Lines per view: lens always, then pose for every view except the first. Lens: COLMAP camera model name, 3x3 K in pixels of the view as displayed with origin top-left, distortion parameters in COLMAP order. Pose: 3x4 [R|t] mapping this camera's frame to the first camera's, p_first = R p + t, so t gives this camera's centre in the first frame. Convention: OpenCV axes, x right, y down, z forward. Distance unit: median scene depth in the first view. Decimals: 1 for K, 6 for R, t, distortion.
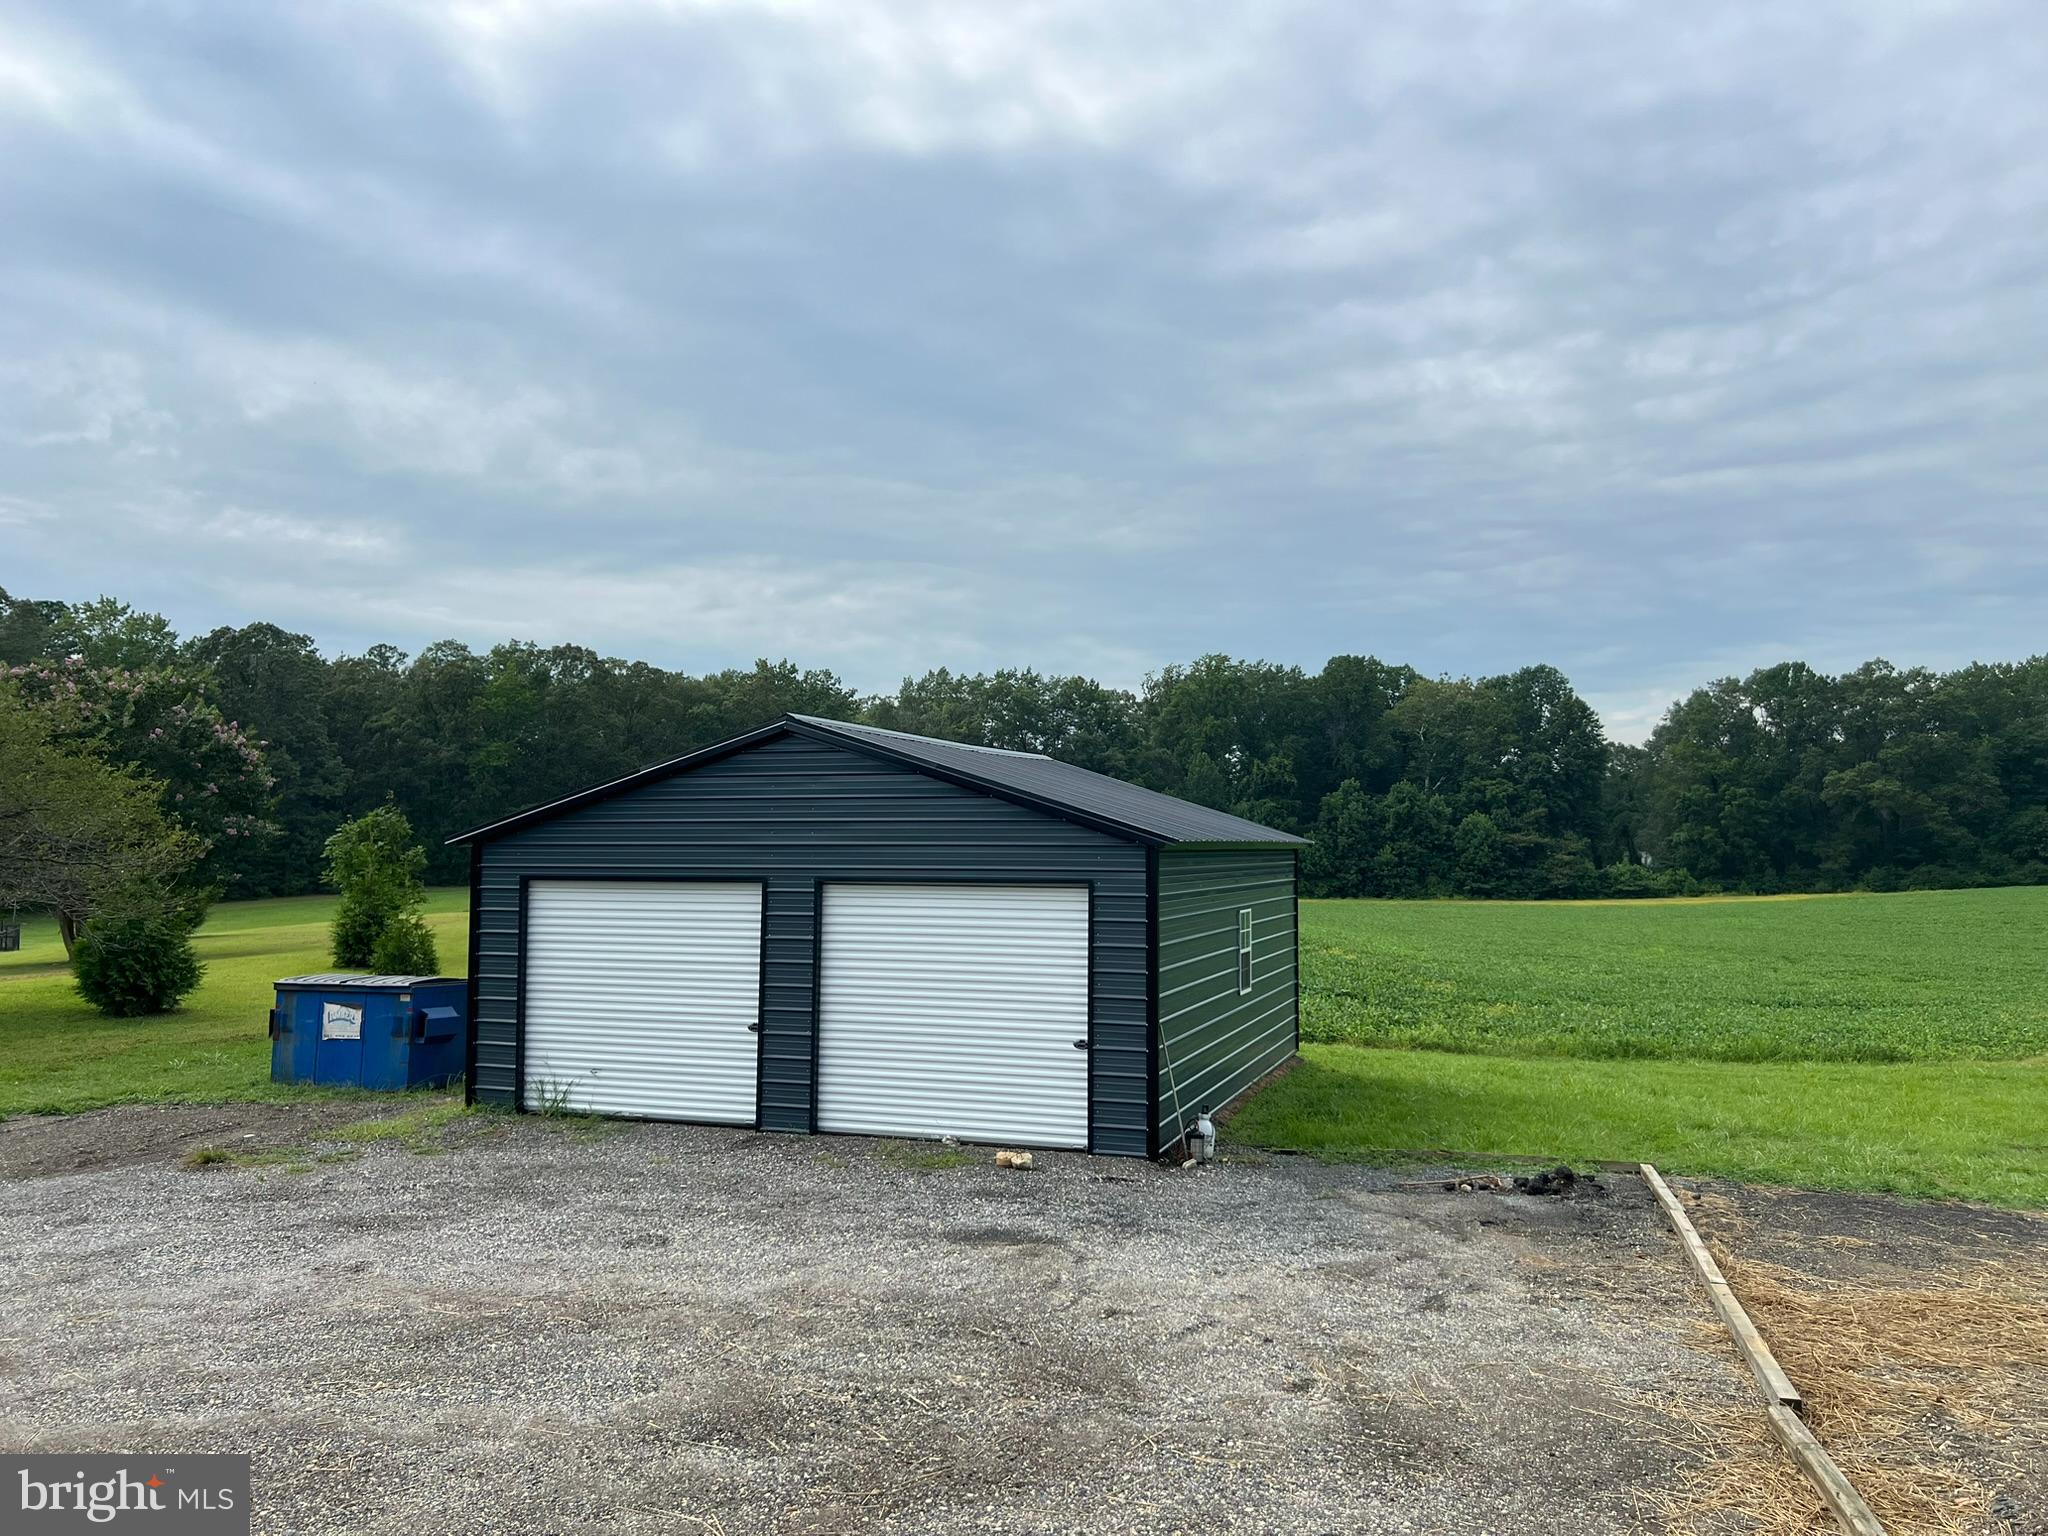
lens RADIAL K [[1571.4, 0, 1047.6], [0, 1571.4, 767.3], [0, 0, 1]] dist [0.046192, -0.006997]
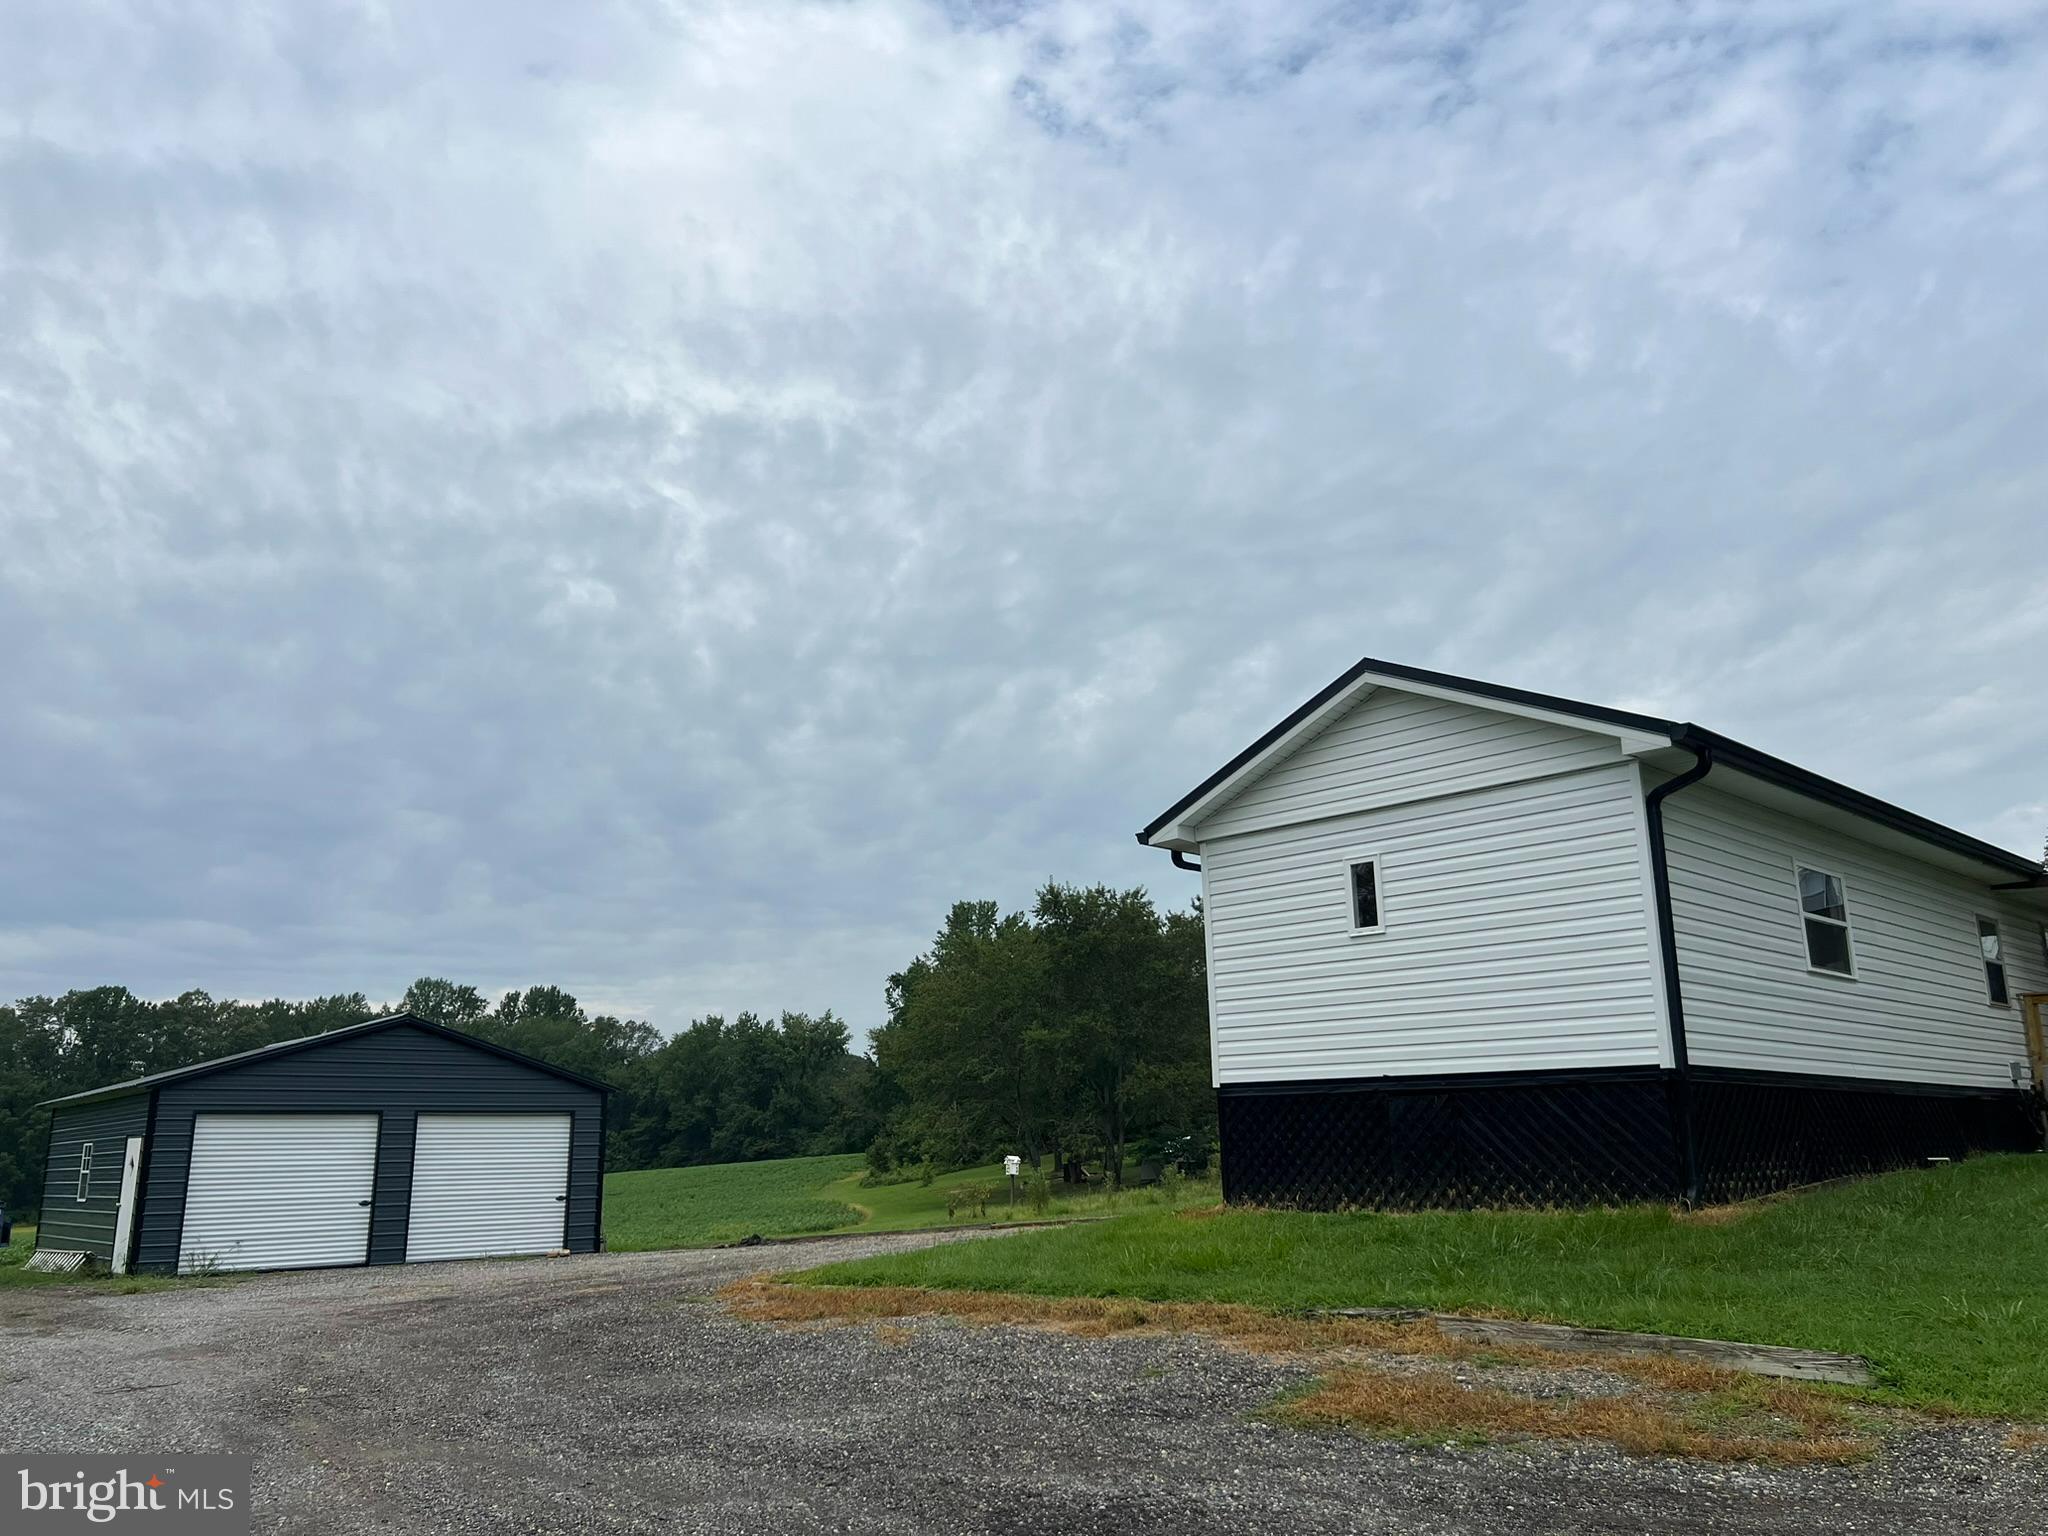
lens RADIAL K [[1571.4, 0, 1047.6], [0, 1571.4, 767.3], [0, 0, 1]] dist [0.046192, -0.006997]
pose [[0.503693, 0.199712, 0.840481, -0.500234], [-0.023663, 0.975736, -0.217669, 0.024033], [-0.863559, 0.089750, 0.496197, -0.187631]]
